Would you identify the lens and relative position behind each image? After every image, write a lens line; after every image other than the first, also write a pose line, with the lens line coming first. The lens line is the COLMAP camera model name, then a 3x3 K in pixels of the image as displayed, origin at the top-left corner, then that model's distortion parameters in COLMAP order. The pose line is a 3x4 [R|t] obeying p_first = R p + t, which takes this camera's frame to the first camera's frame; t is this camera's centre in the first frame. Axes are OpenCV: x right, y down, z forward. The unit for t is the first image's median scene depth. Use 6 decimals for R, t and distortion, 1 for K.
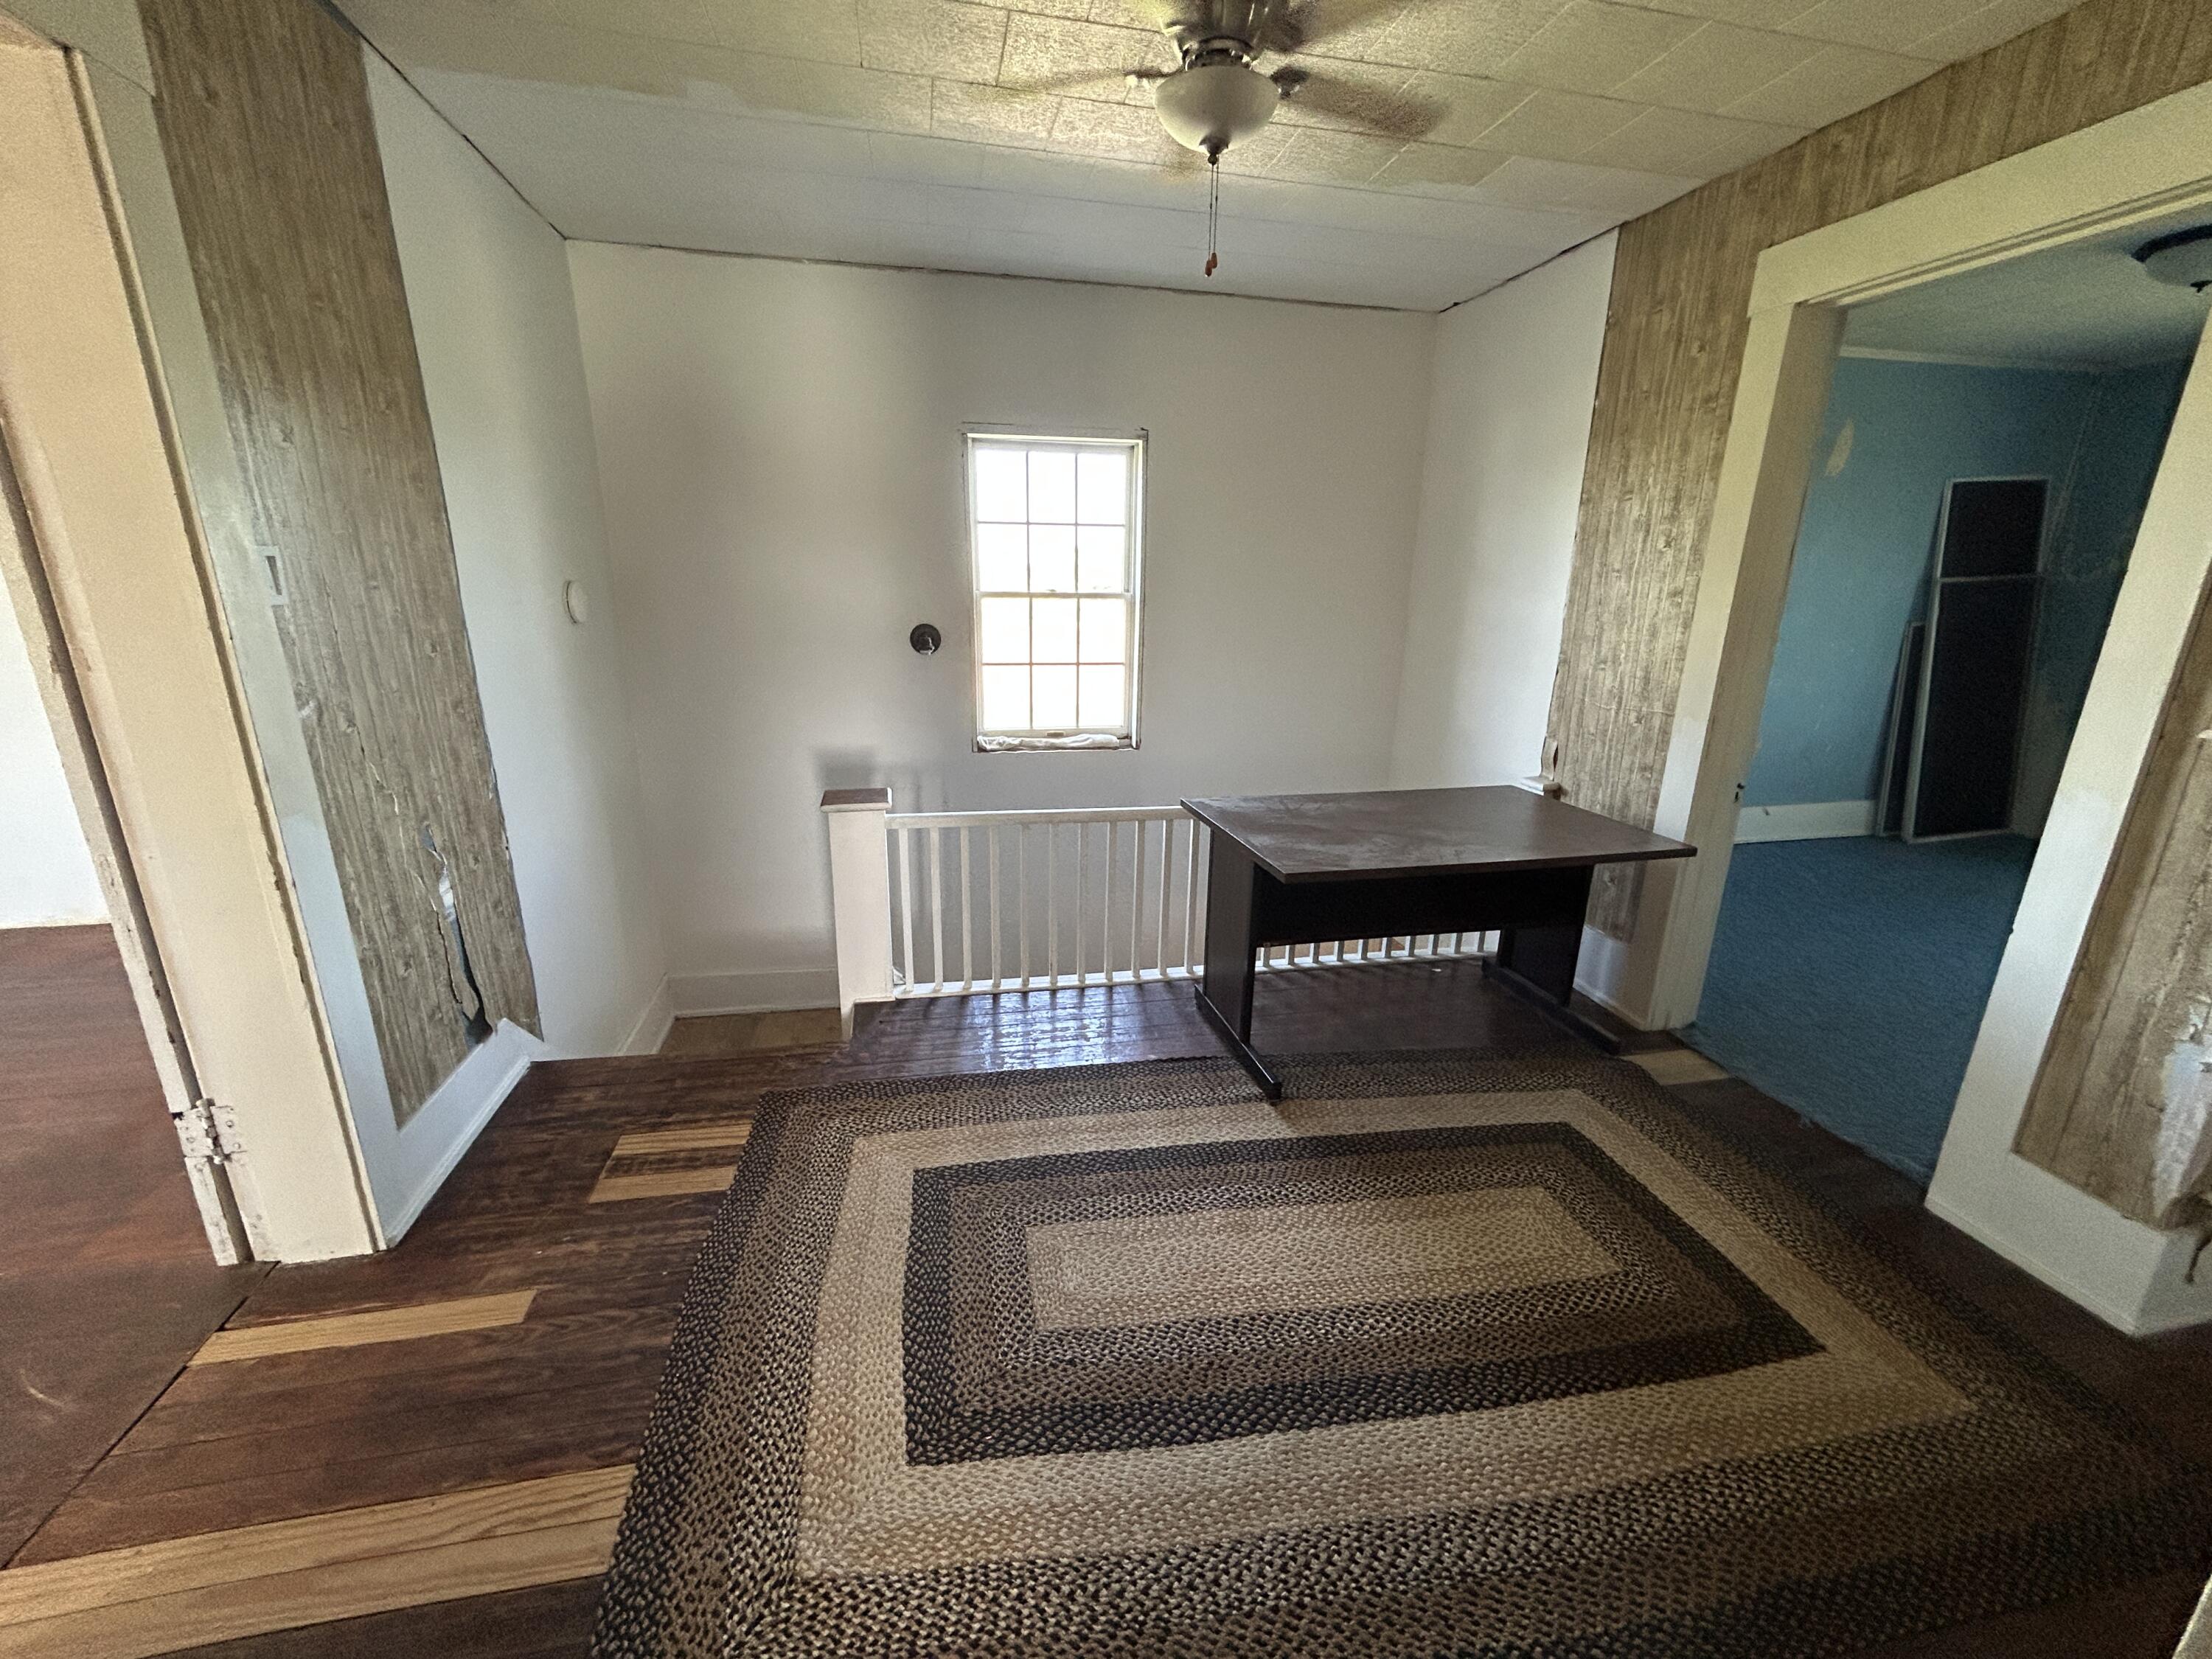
lens RADIAL K [[897.0, 0, 1115.2], [0, 897.0, 832.2], [0, 0, 1]] dist [-0.002261, 0.000725]
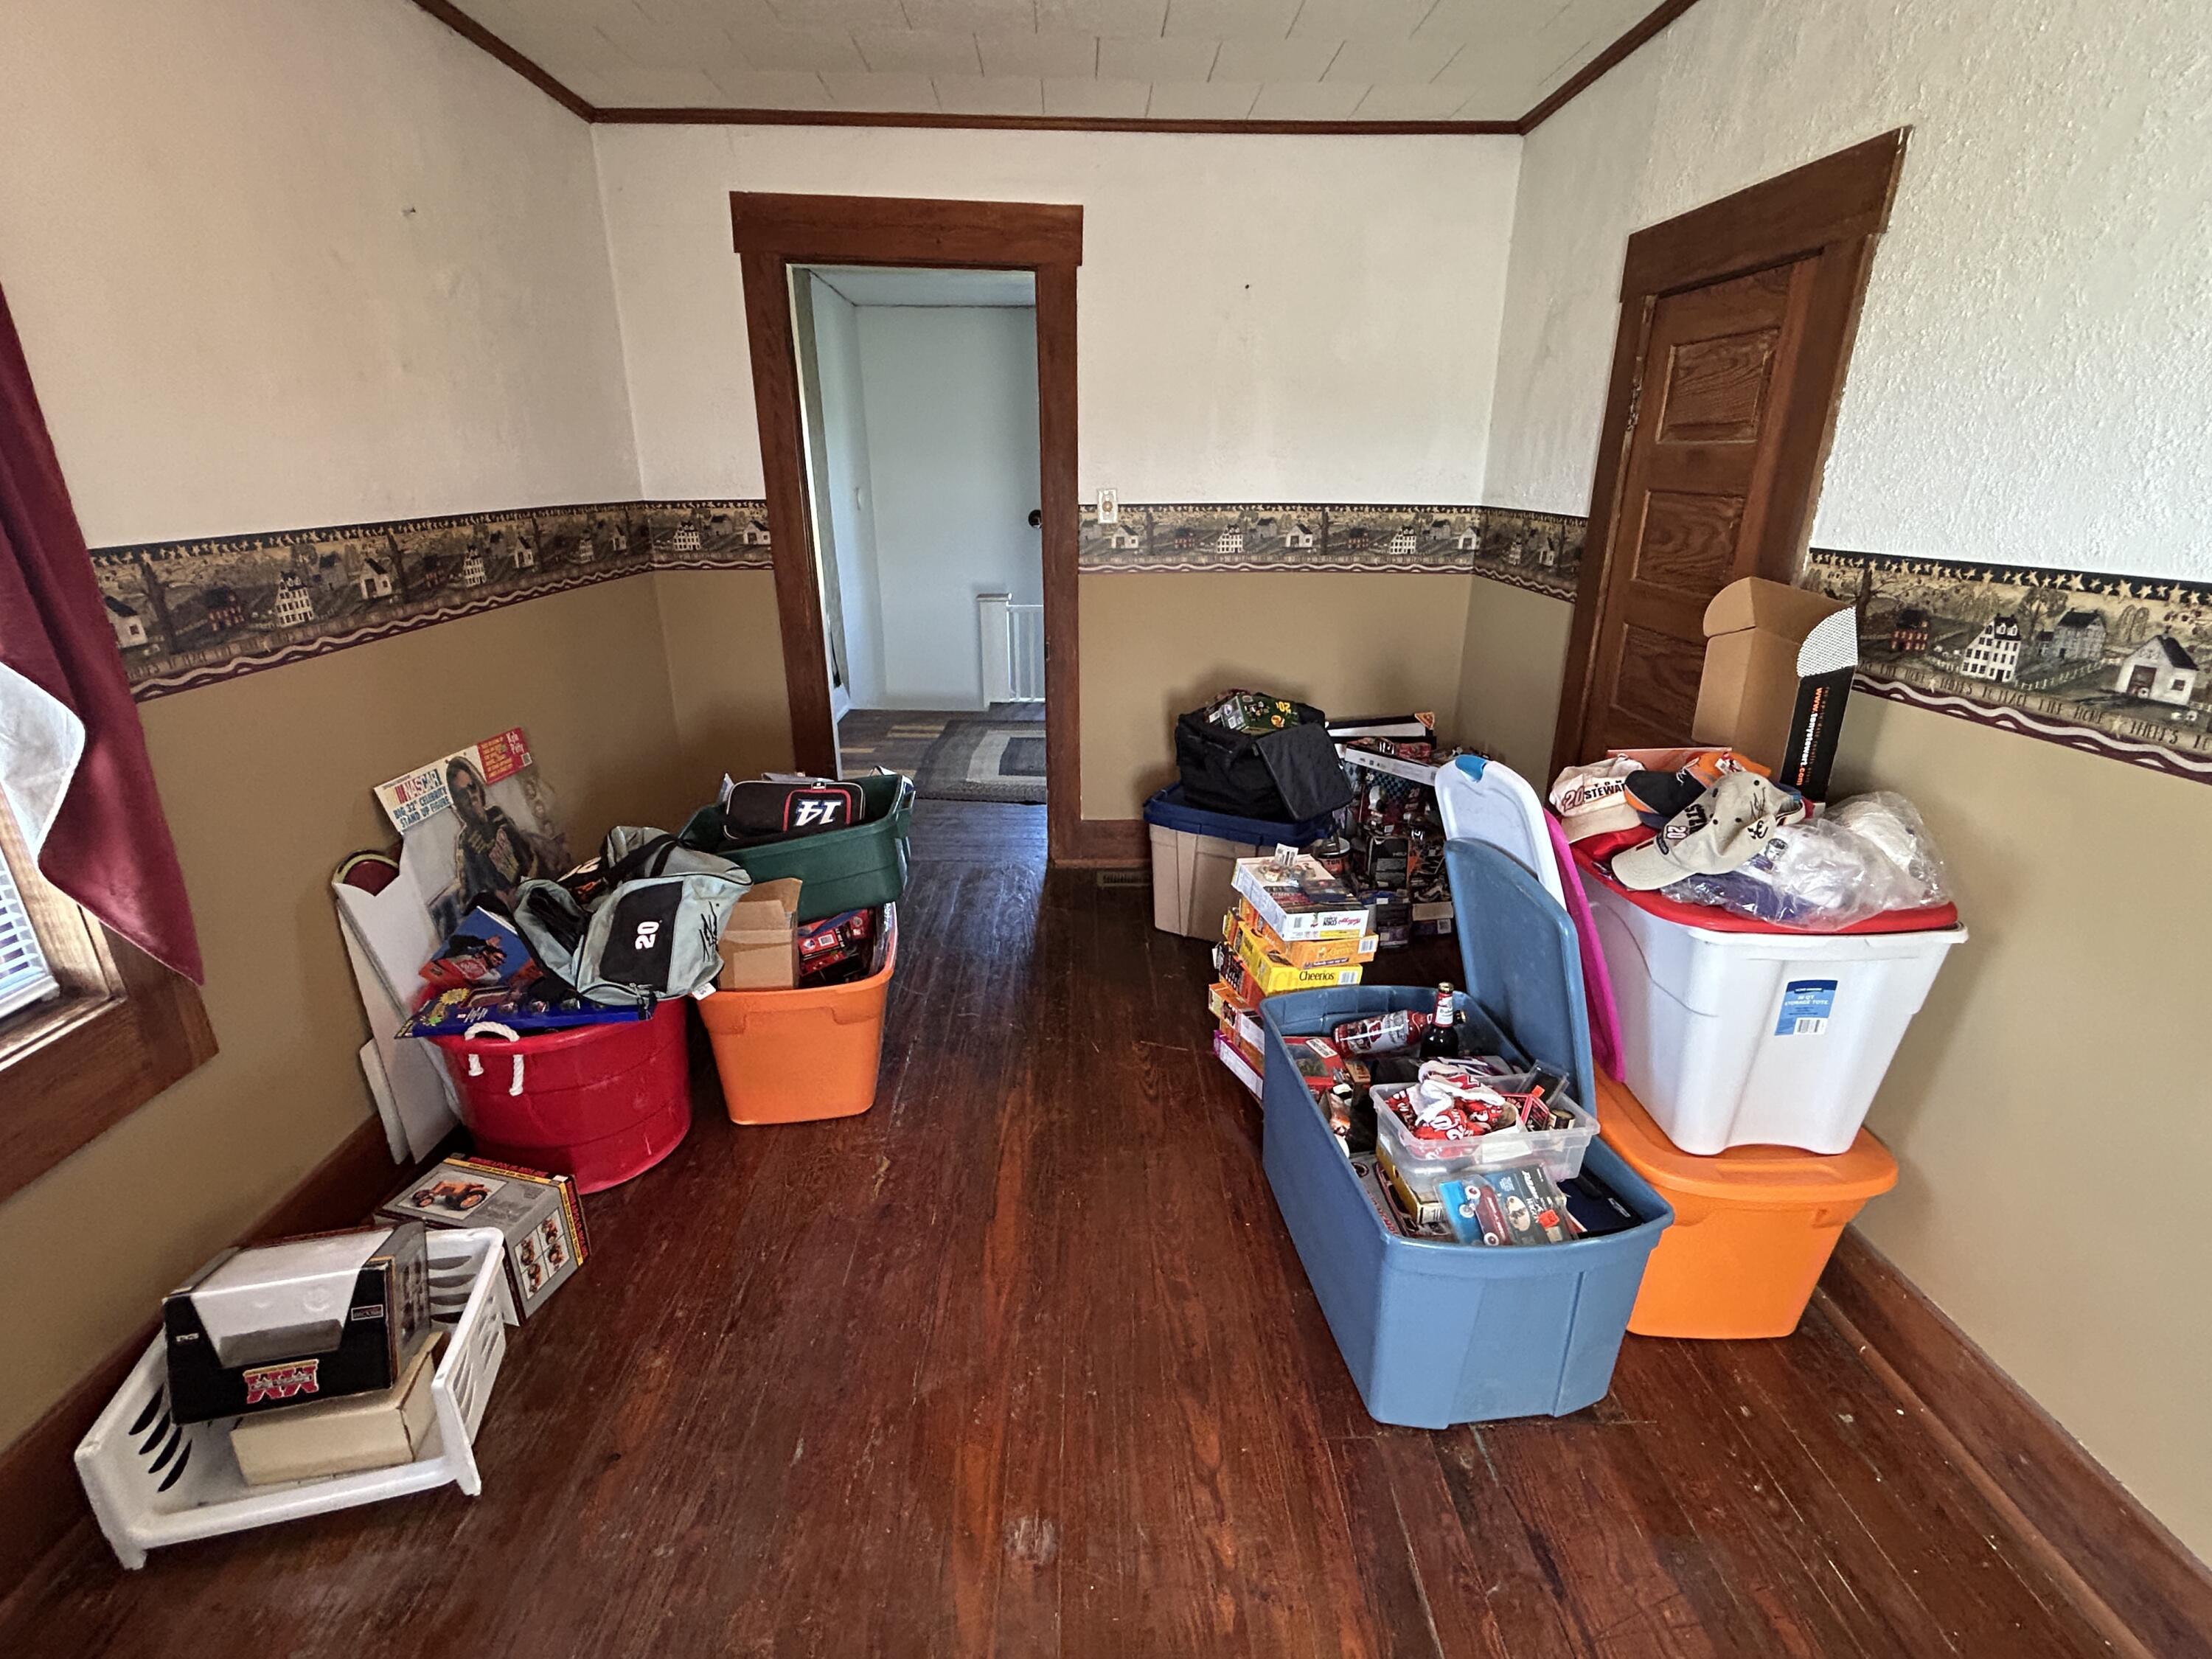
lens RADIAL K [[1031.8, 0, 1111.4], [0, 1031.8, 833.2], [0, 0, 1]] dist [0.002800, -0.000122]
pose [[0.983115, 0.037318, -0.179142, 0.722052], [-0.025974, 0.997530, 0.065257, 0.594185], [0.181135, -0.059502, 0.981657, -2.221182]]
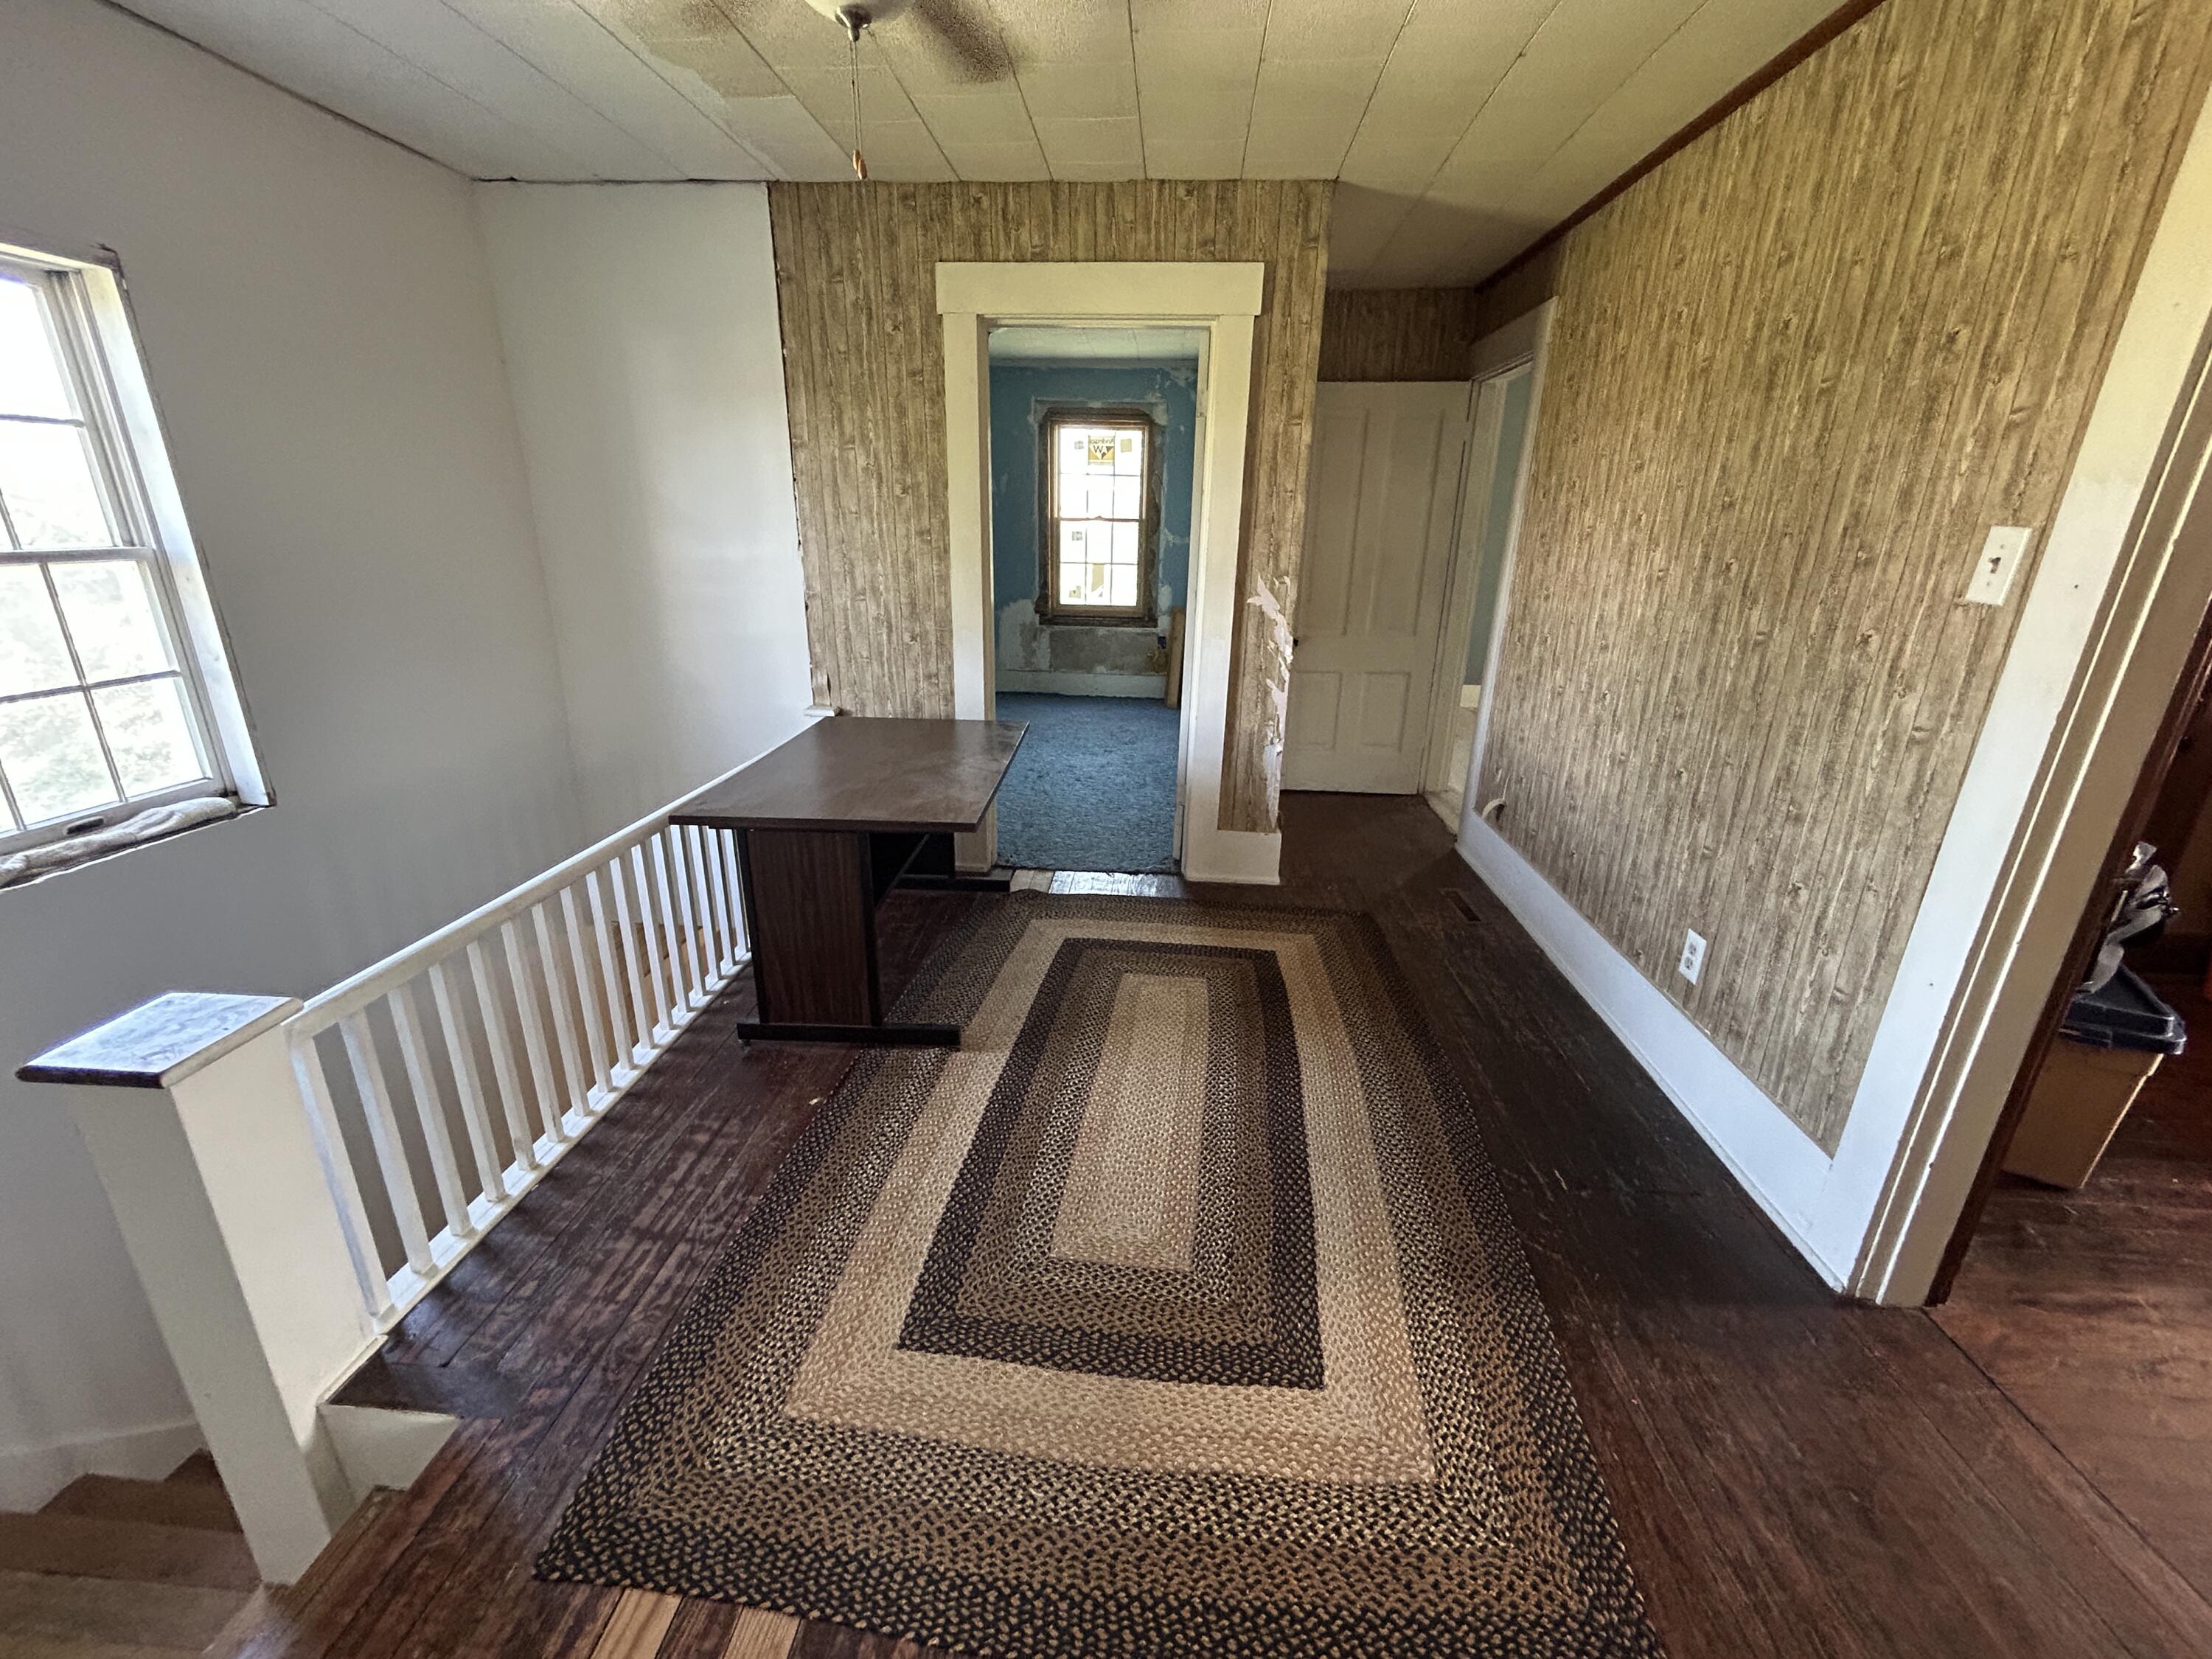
lens RADIAL K [[897.0, 0, 1107.5], [0, 897.0, 825.5], [0, 0, 1]] dist [-0.002261, 0.000725]
pose [[0.275591, -0.319246, 0.906715, -0.949117], [0.250457, 0.934510, 0.252907, -0.232743], [-0.928074, 0.157394, 0.337499, 0.691815]]
